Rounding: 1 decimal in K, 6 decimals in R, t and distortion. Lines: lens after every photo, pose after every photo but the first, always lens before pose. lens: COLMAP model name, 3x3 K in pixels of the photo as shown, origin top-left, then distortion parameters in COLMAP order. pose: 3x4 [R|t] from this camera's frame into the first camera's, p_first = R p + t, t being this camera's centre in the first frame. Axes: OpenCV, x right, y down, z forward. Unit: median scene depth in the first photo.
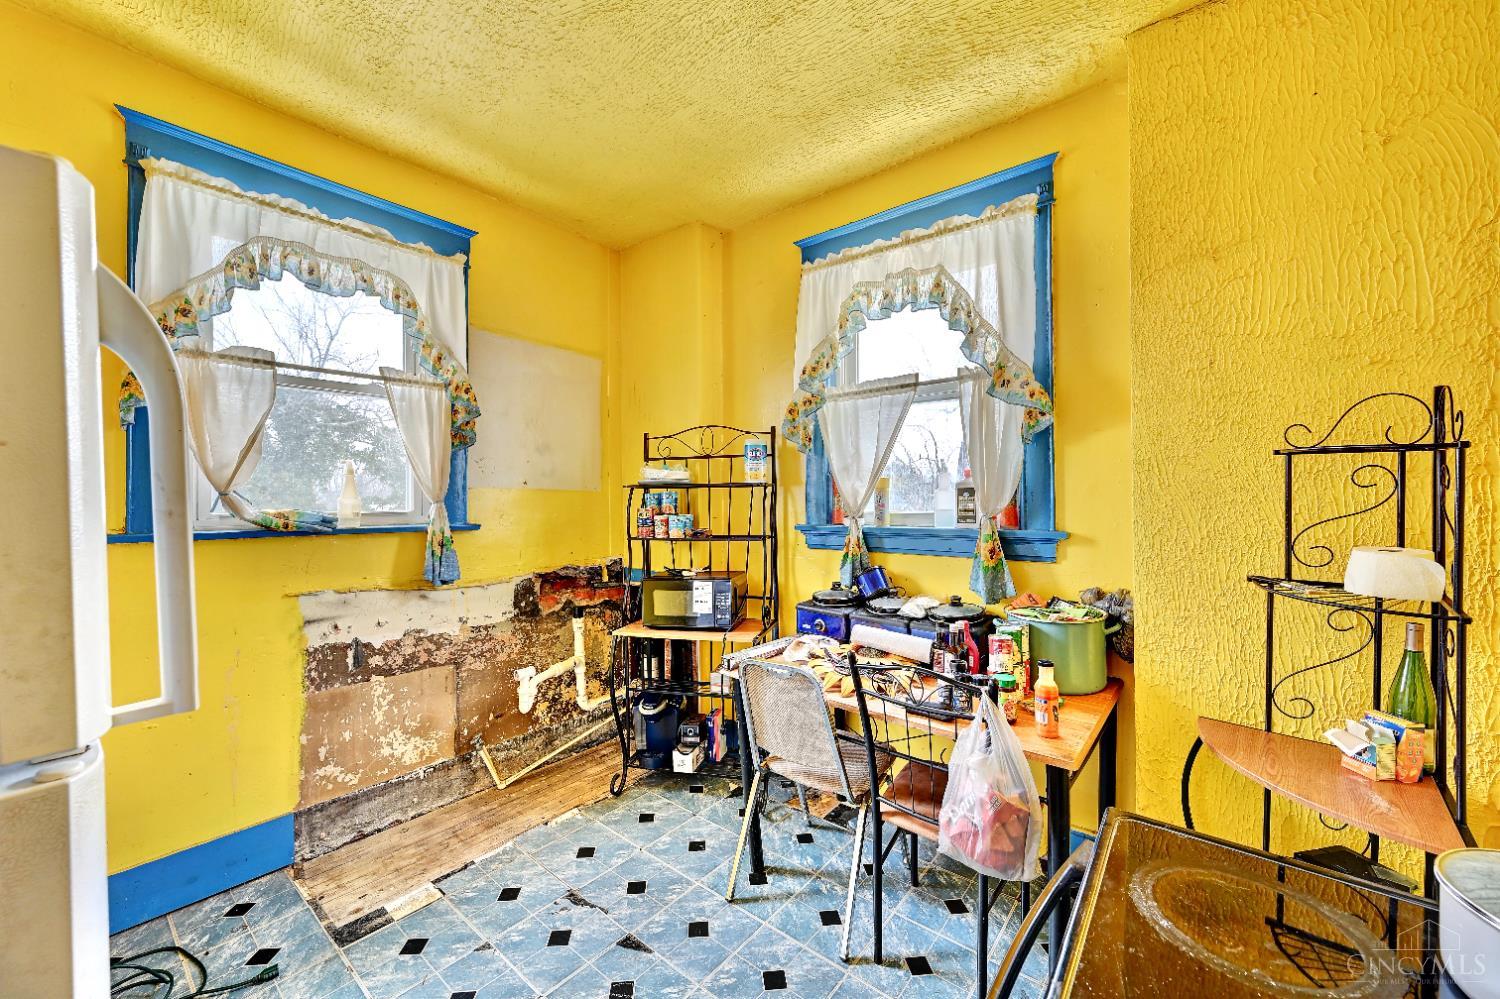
lens RADIAL K [[591.6, 0, 750.0], [0, 591.6, 499.5], [0, 0, 1]] dist [0.001369, -0.000014]
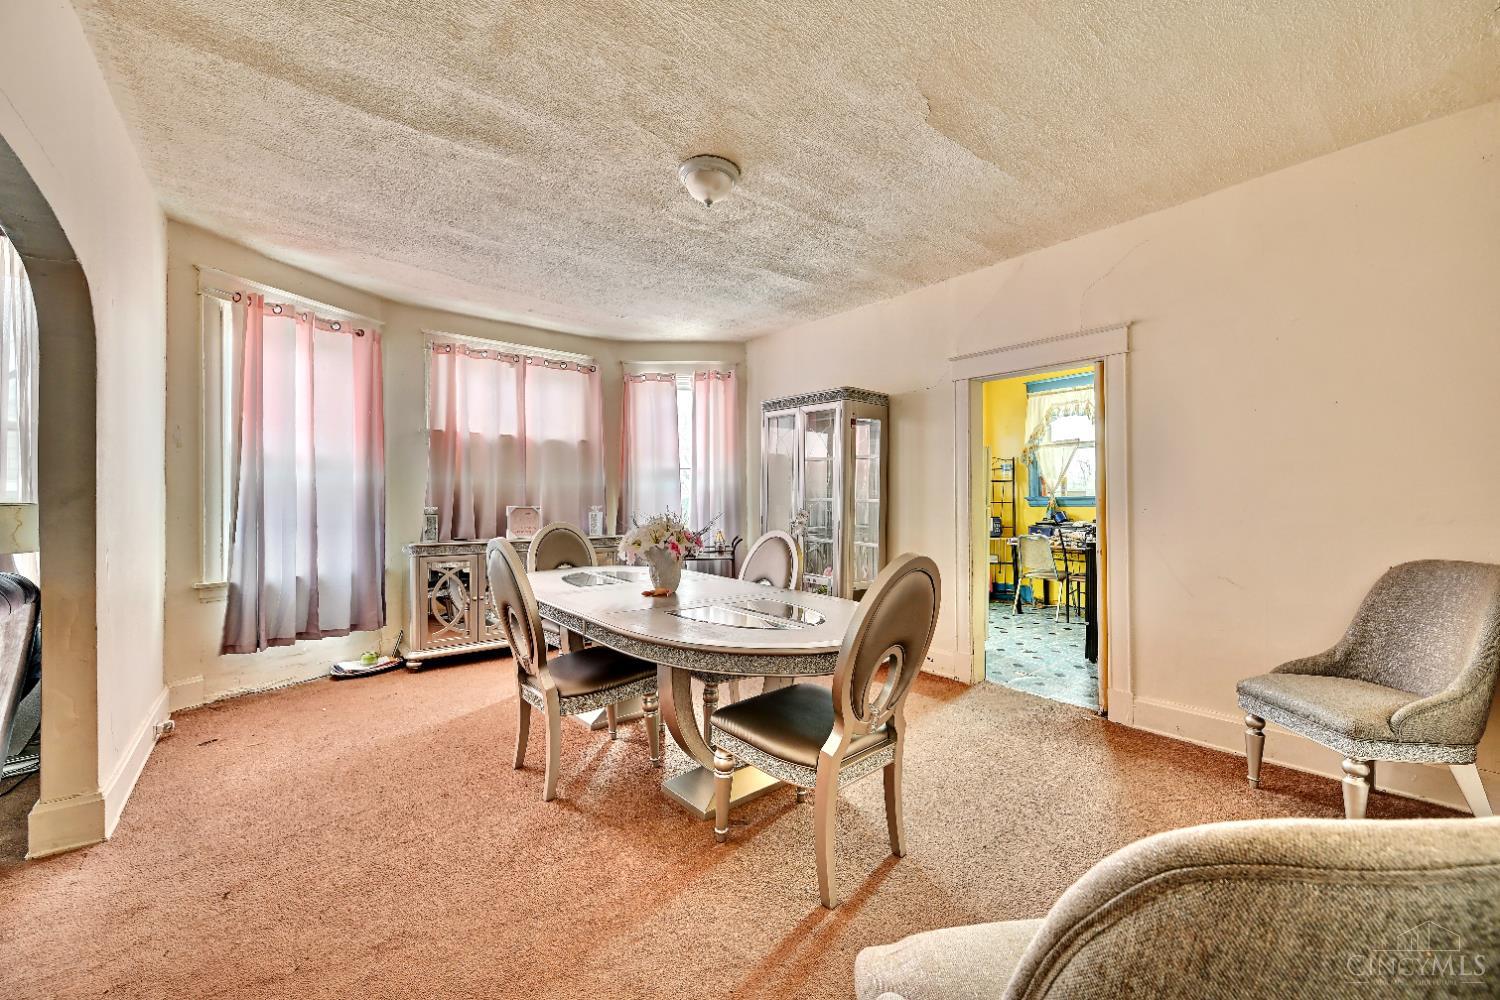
lens RADIAL K [[591.6, 0, 750.0], [0, 591.6, 500.0], [0, 0, 1]] dist [0.001369, -0.000014]
pose [[0.975950, -0.001691, -0.217987, -0.560844], [-0.000166, 0.999964, -0.008498, 0.085162], [0.217993, 0.008330, 0.975915, -1.851007]]
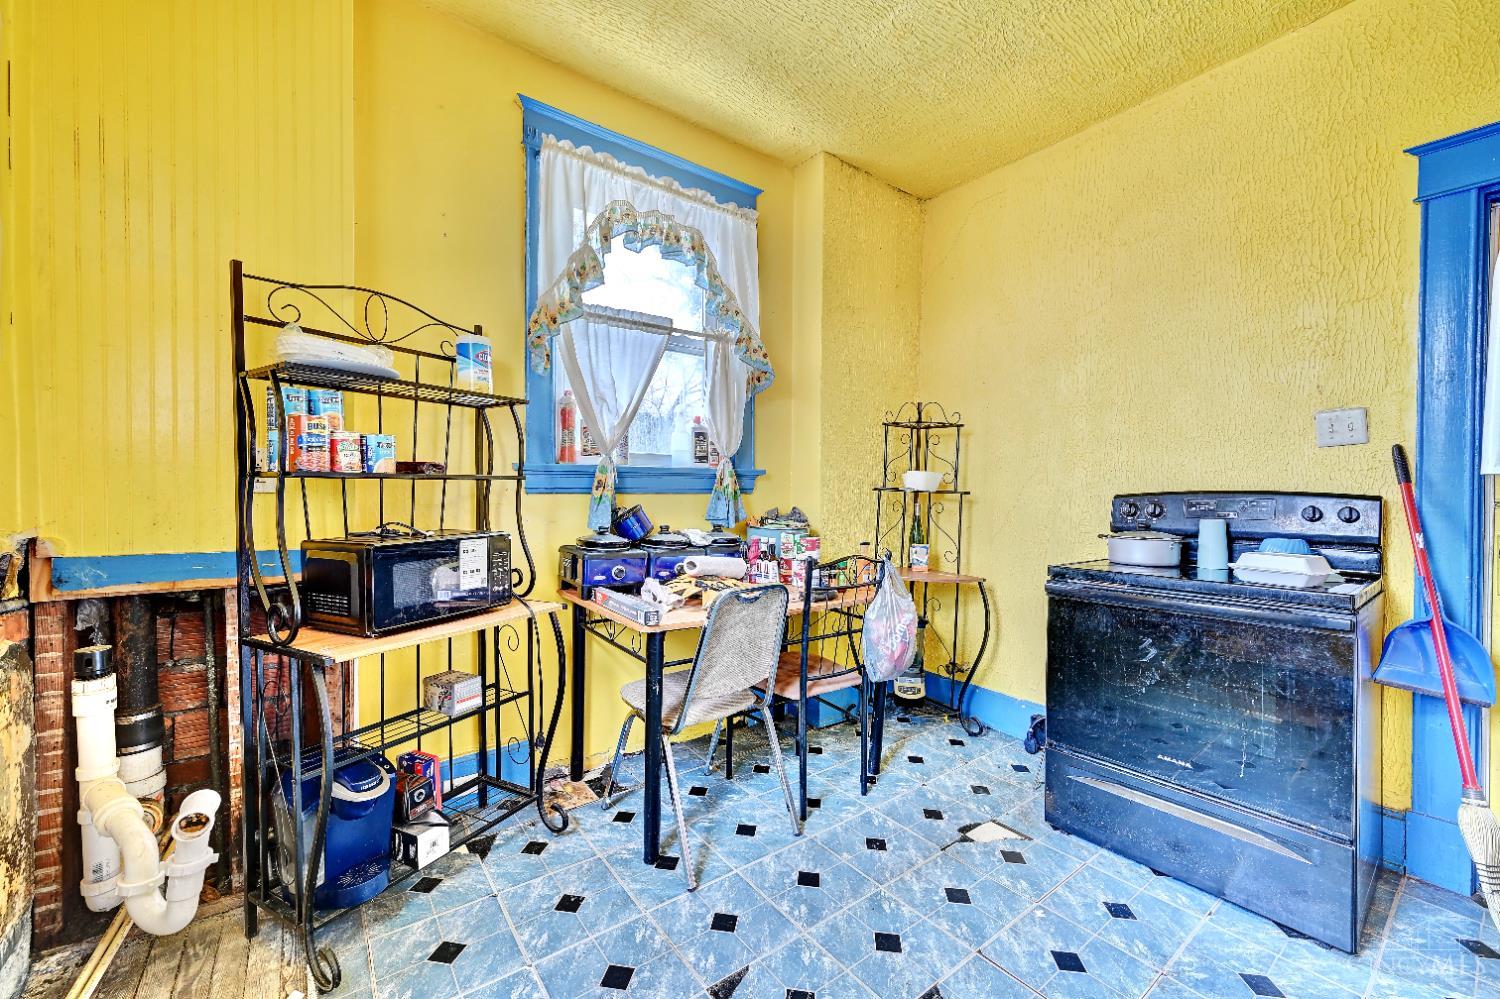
lens RADIAL K [[591.6, 0, 750.0], [0, 591.6, 499.5], [0, 0, 1]] dist [0.001369, -0.000014]
pose [[0.229215, -0.007208, 0.973349, -0.685699], [0.000340, 0.999973, 0.007325, 0.096149], [-0.973376, -0.001348, 0.229211, 0.599604]]
